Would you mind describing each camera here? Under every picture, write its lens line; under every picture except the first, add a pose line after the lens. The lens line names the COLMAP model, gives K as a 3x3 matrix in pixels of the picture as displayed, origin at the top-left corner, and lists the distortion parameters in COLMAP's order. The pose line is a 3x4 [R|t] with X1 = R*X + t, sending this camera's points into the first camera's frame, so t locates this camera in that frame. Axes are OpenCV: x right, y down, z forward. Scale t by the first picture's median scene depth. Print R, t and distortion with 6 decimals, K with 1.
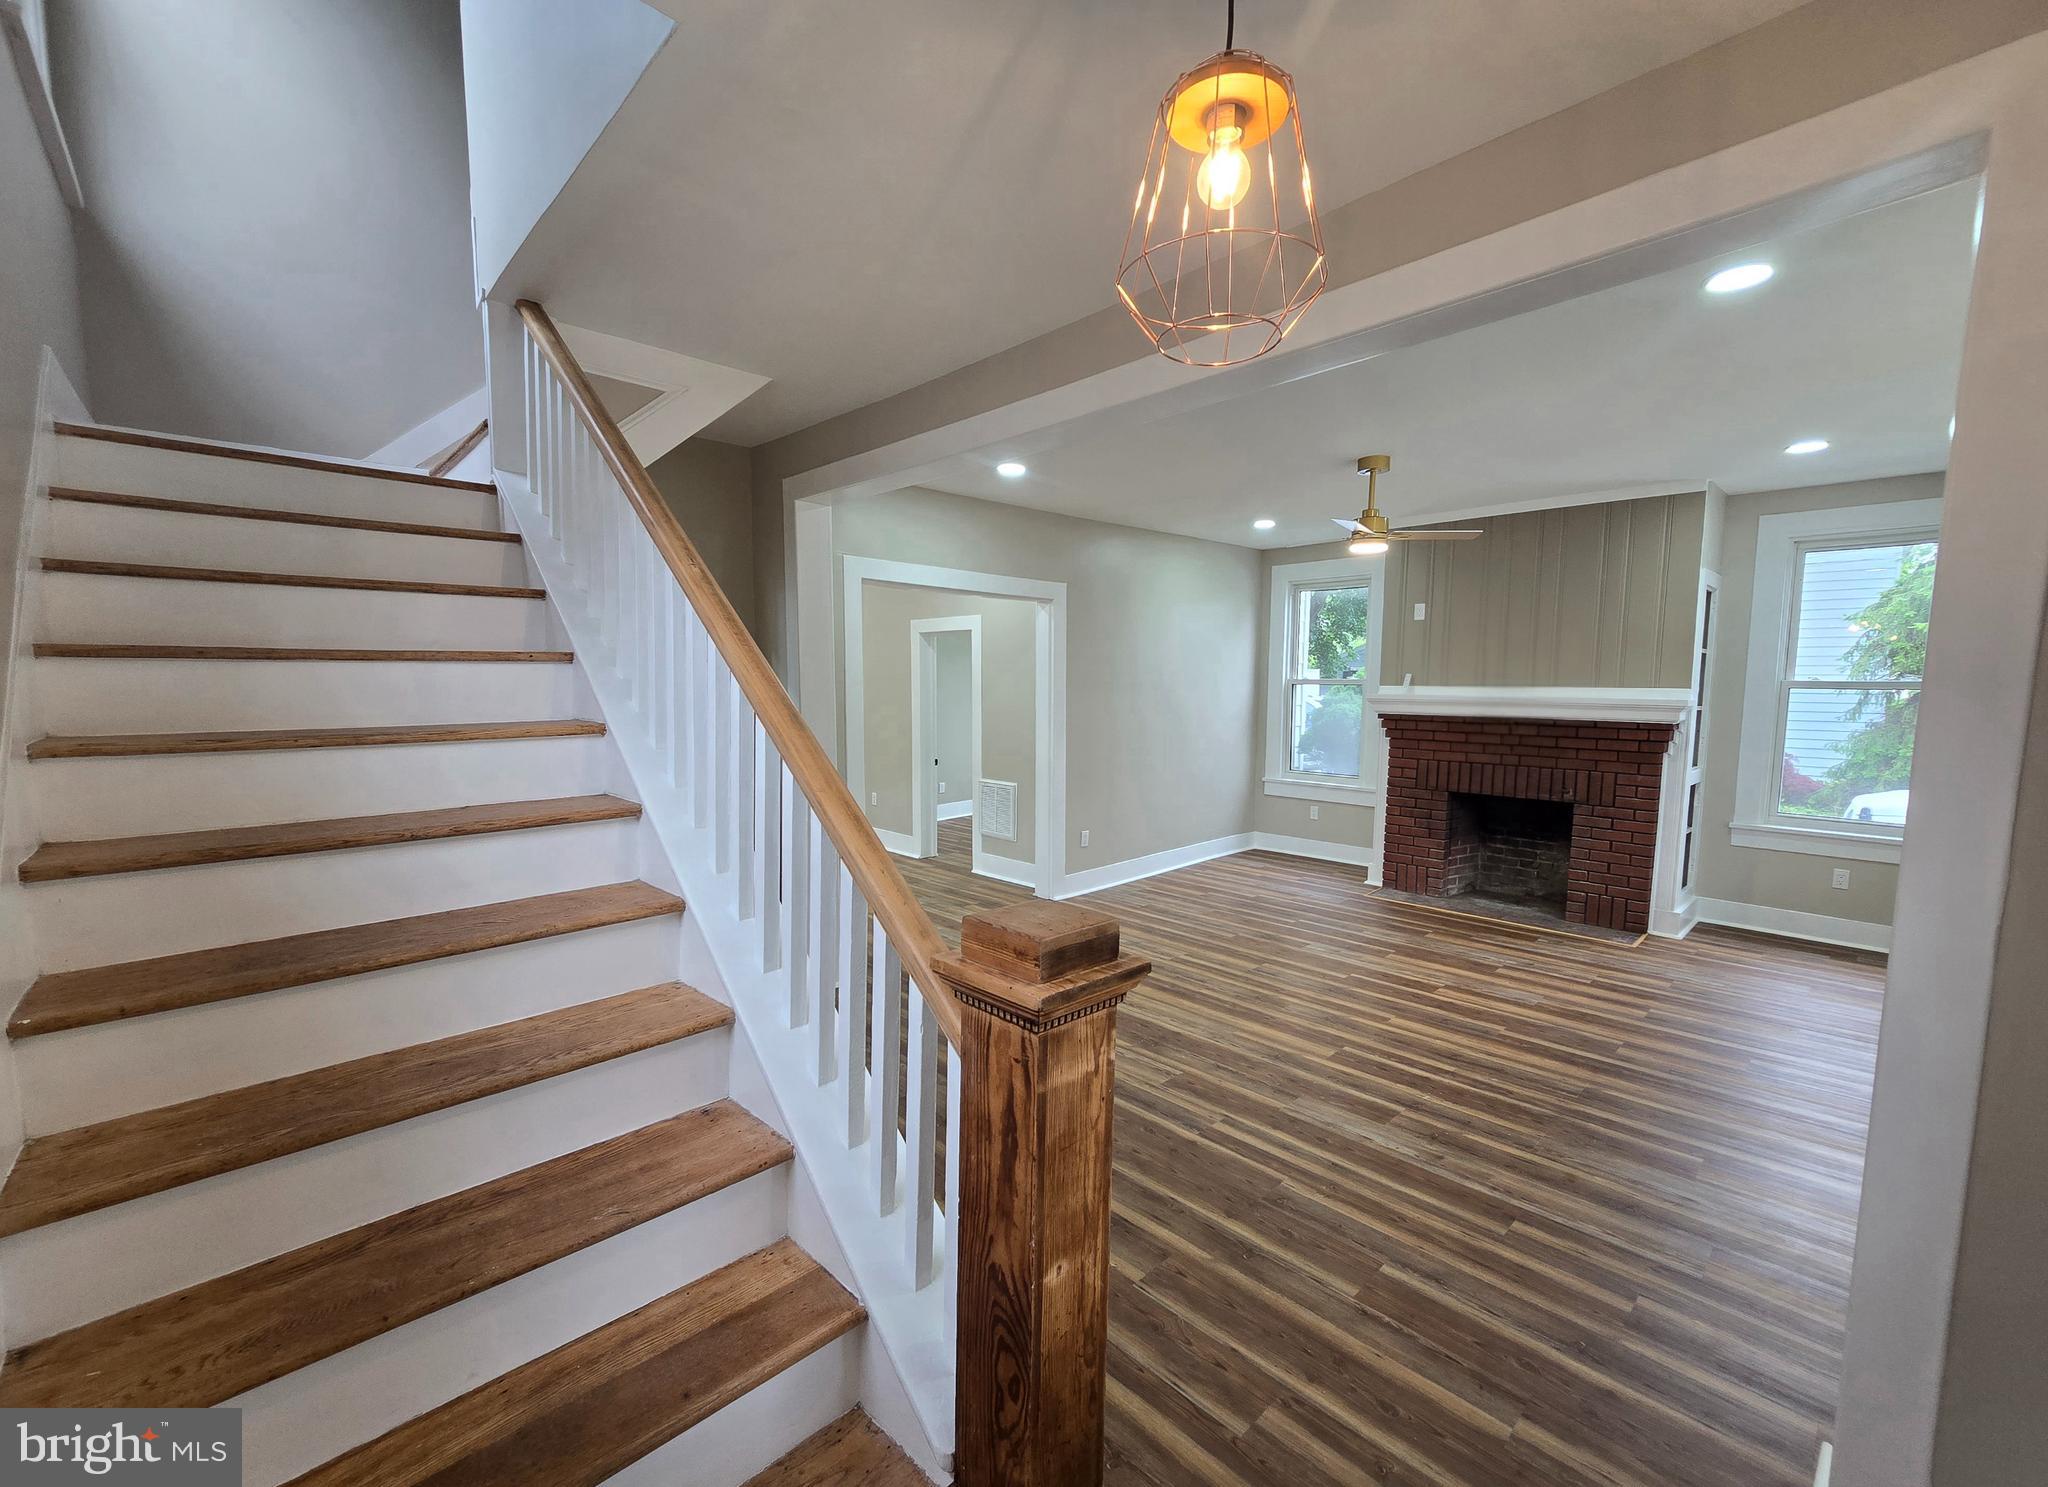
lens RADIAL K [[846.8, 0, 1042.3], [0, 846.8, 768.9], [0, 0, 1]] dist [-0.000577, -0.000034]
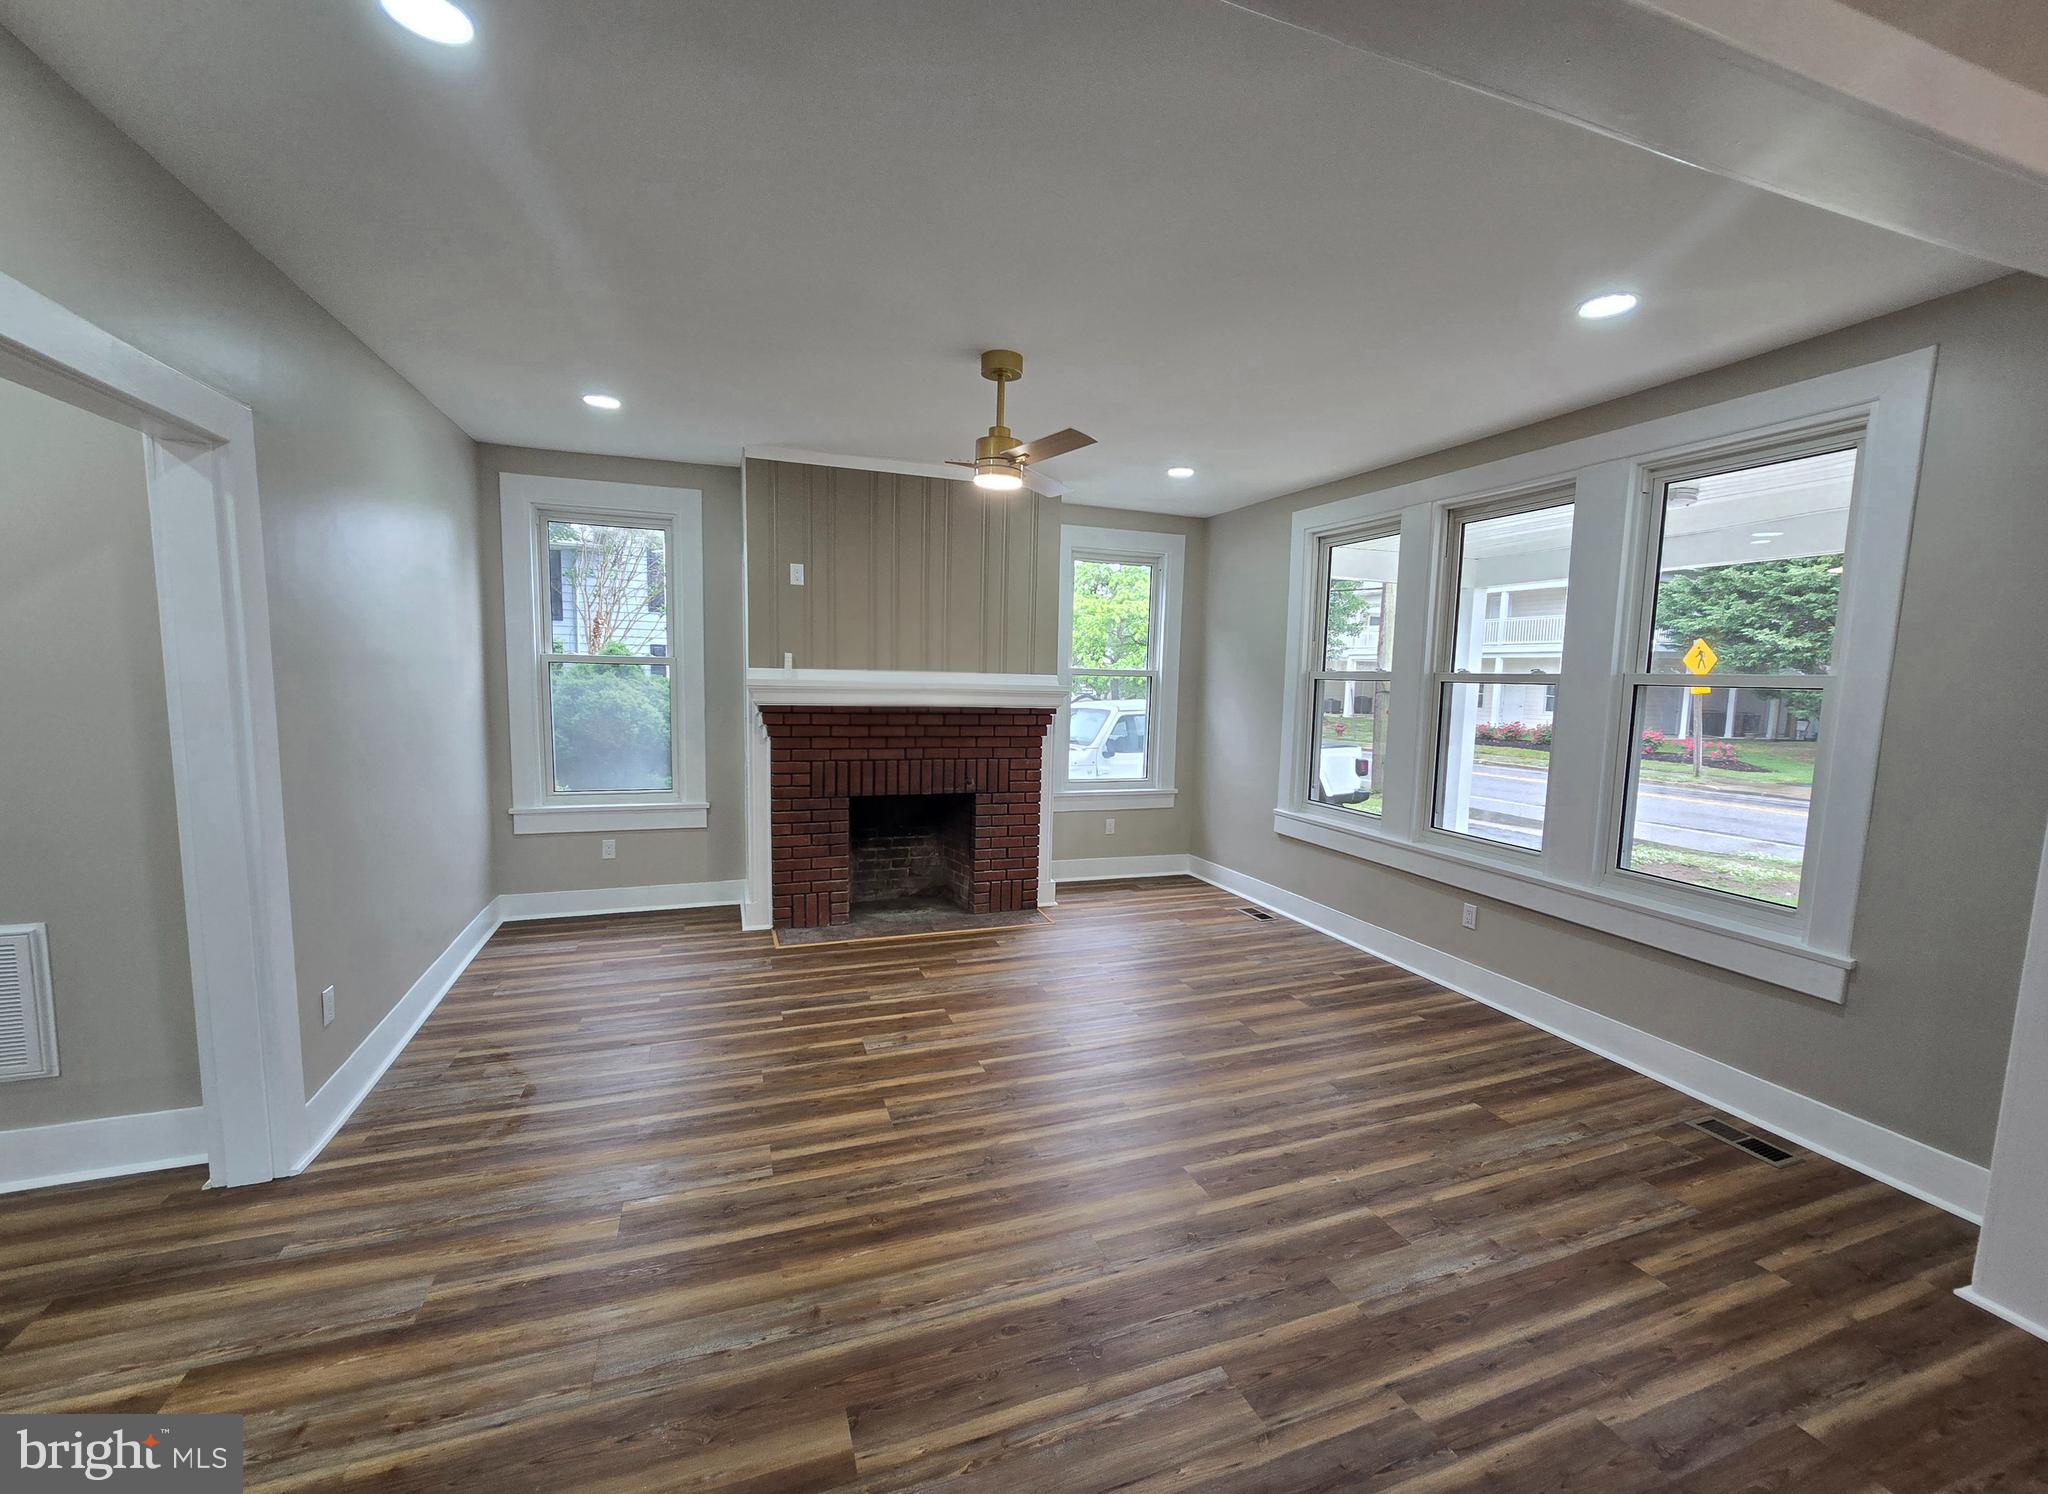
lens RADIAL K [[846.8, 0, 1042.3], [0, 846.8, 772.4], [0, 0, 1]] dist [-0.000577, -0.000034]
pose [[0.400412, -0.103193, 0.910506, -0.221989], [0.072742, 0.994083, 0.080676, -0.056057], [-0.913444, 0.033929, 0.405549, 0.542048]]
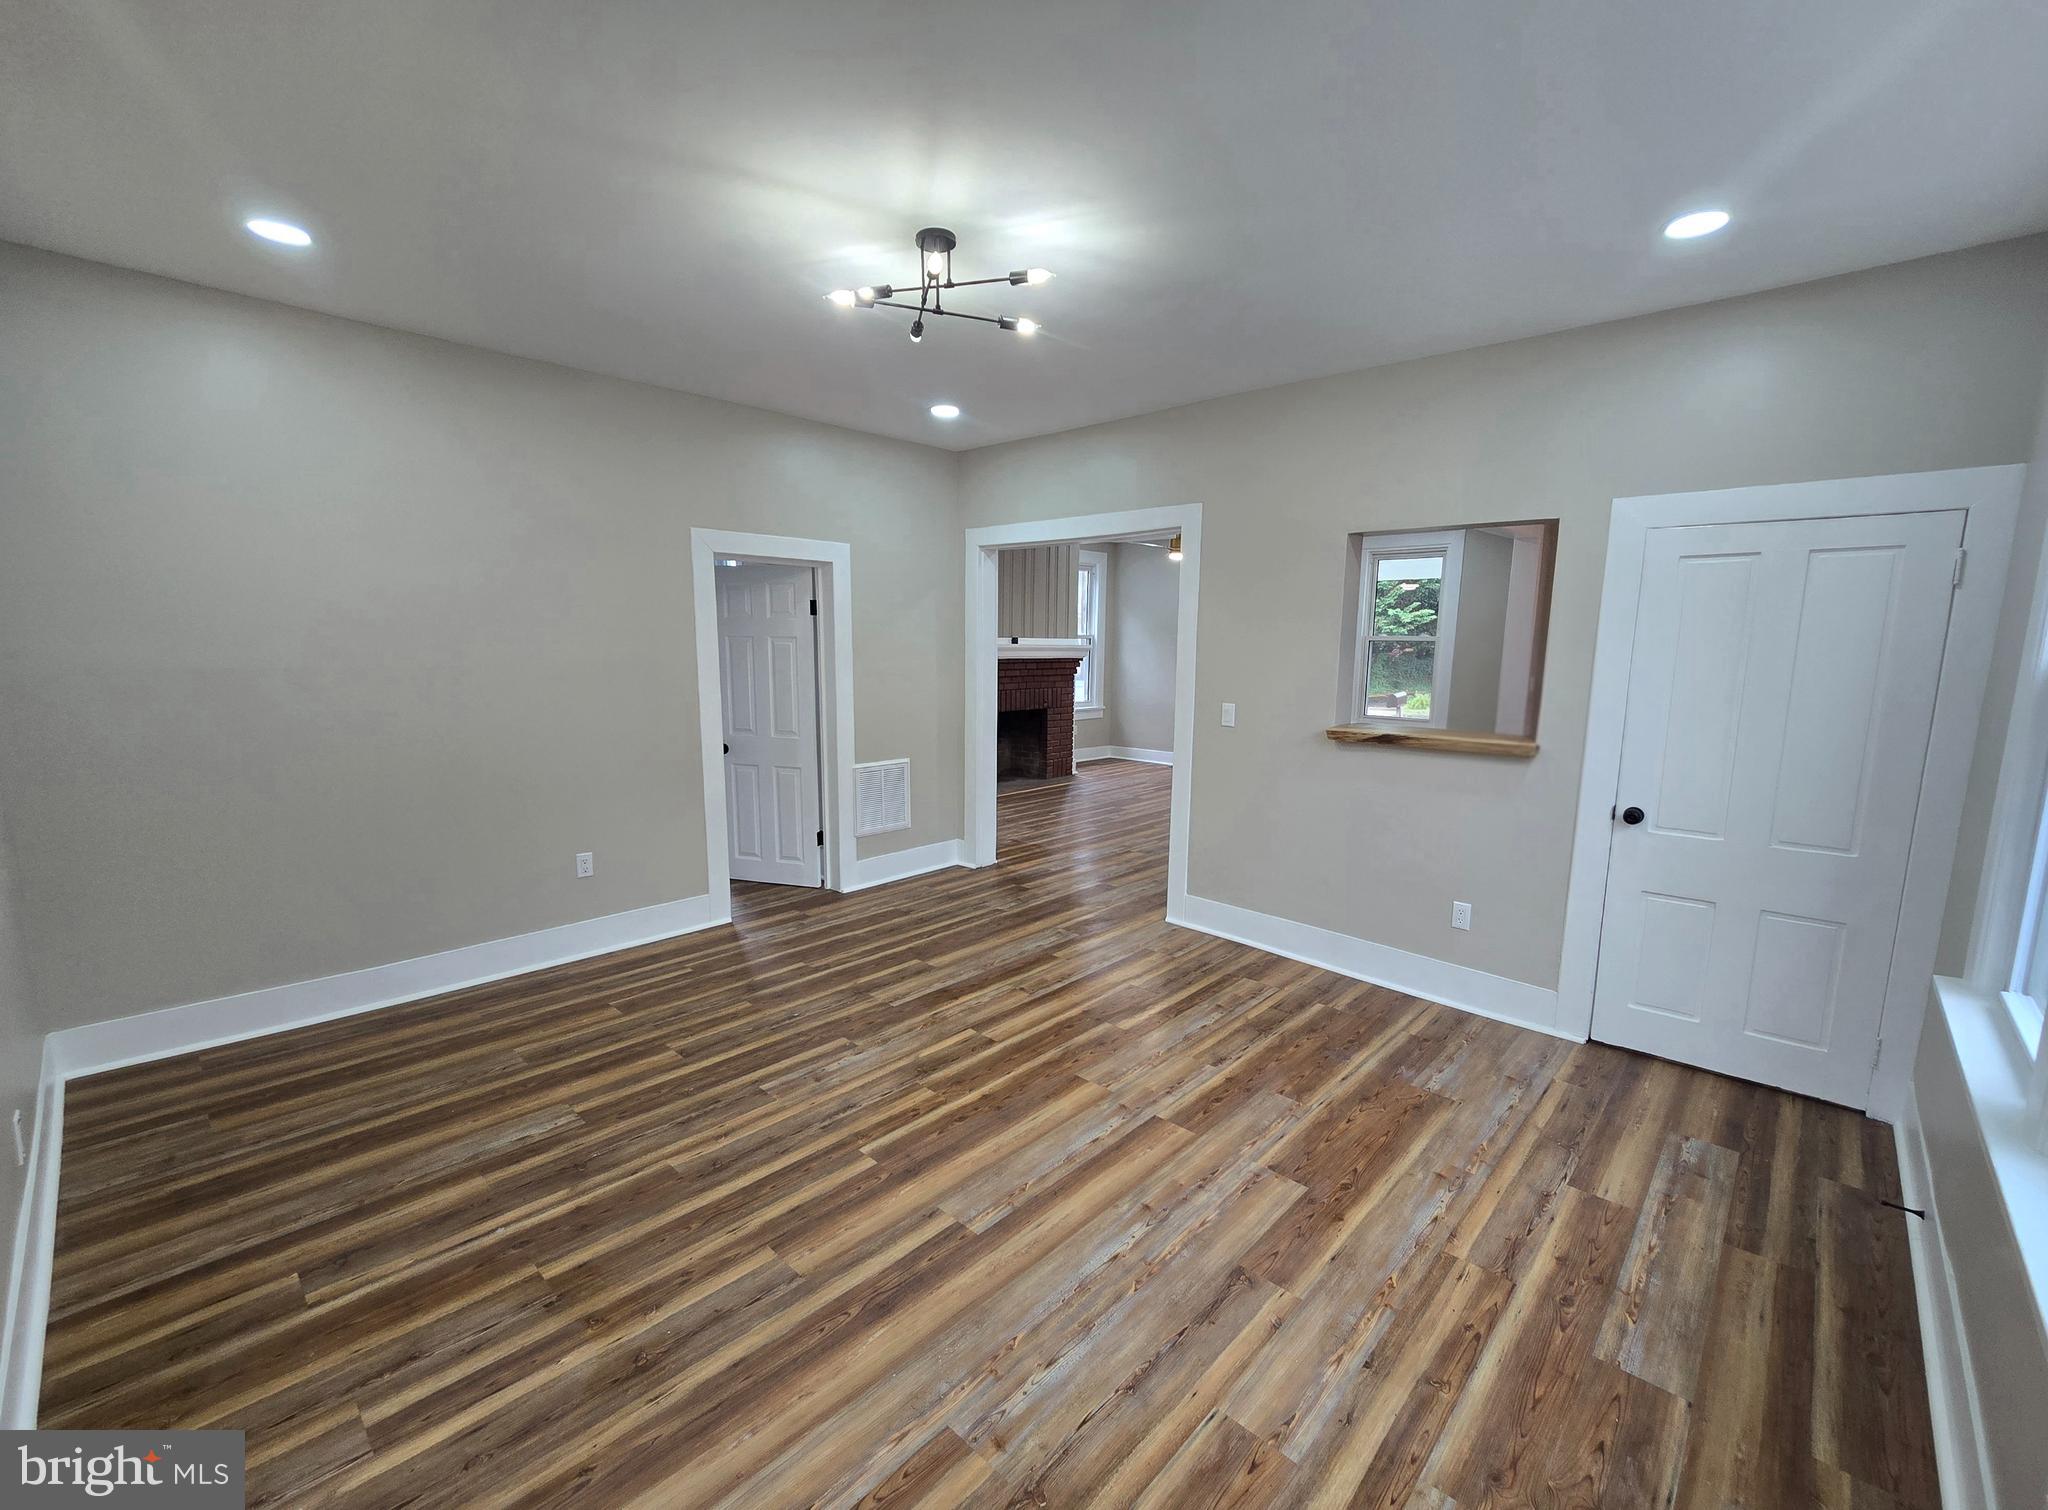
lens RADIAL K [[852.1, 0, 1034.0], [0, 852.1, 765.8], [0, 0, 1]] dist [0.003108, -0.000179]
pose [[-0.043496, -0.156135, 0.986777, -1.050050], [0.091006, 0.982987, 0.159547, -0.119135], [-0.994900, 0.096742, -0.028547, 1.091943]]
